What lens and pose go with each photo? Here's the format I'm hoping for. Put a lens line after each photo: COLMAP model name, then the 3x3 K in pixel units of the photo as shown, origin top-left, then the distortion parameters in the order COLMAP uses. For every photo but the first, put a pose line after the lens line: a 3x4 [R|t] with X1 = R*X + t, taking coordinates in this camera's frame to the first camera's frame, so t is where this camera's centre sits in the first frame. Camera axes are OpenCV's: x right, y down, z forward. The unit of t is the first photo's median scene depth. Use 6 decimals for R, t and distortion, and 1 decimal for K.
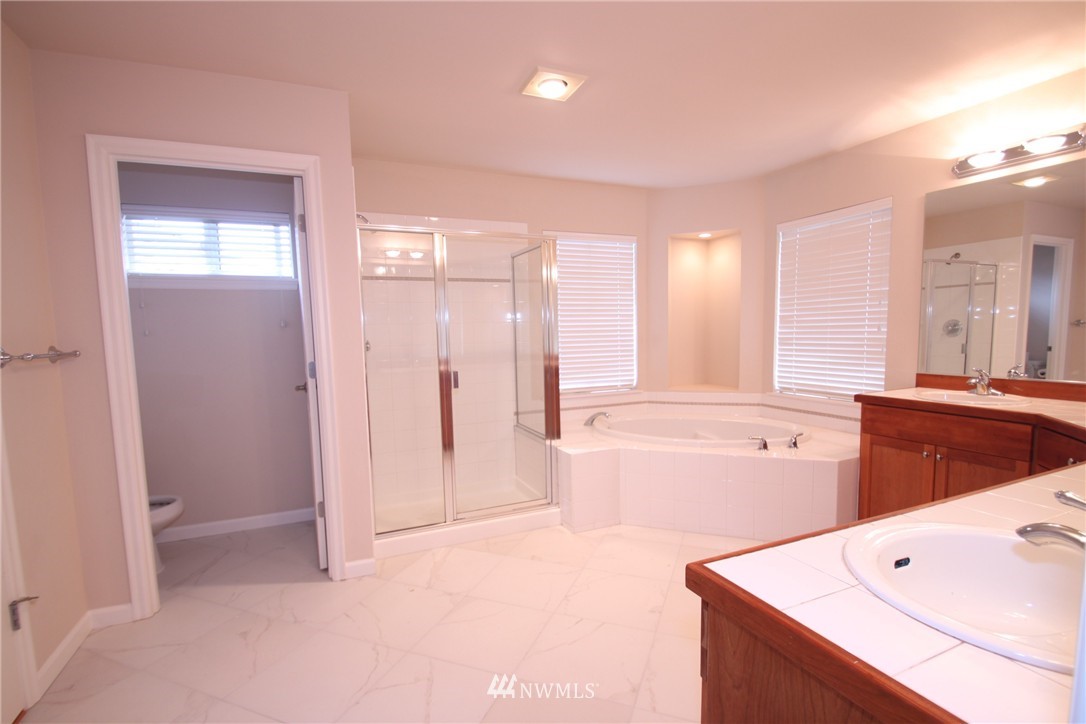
lens RADIAL K [[508.6, 0, 543.0], [0, 508.6, 362.0], [0, 0, 1]] dist [0.000654, 0.000081]
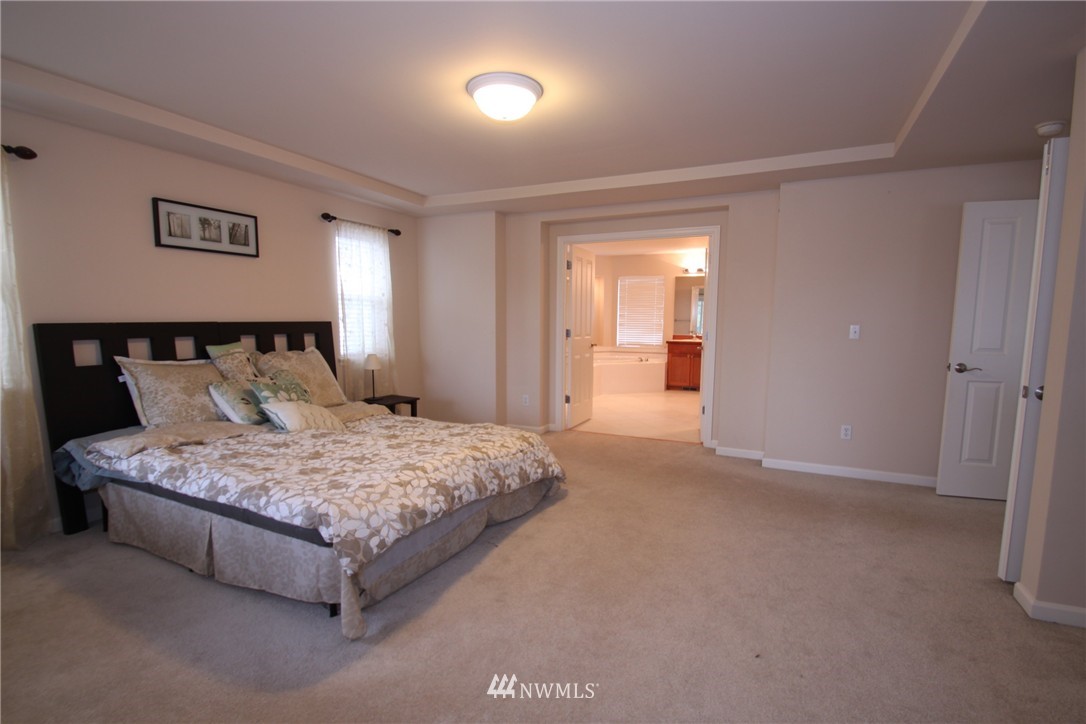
lens RADIAL K [[508.6, 0, 543.0], [0, 508.6, 362.0], [0, 0, 1]] dist [0.000654, 0.000081]
pose [[0.767356, -0.049232, 0.639328, -1.806141], [0.030883, 0.998729, 0.039842, 0.037594], [-0.640477, -0.010828, 0.767901, -0.833771]]
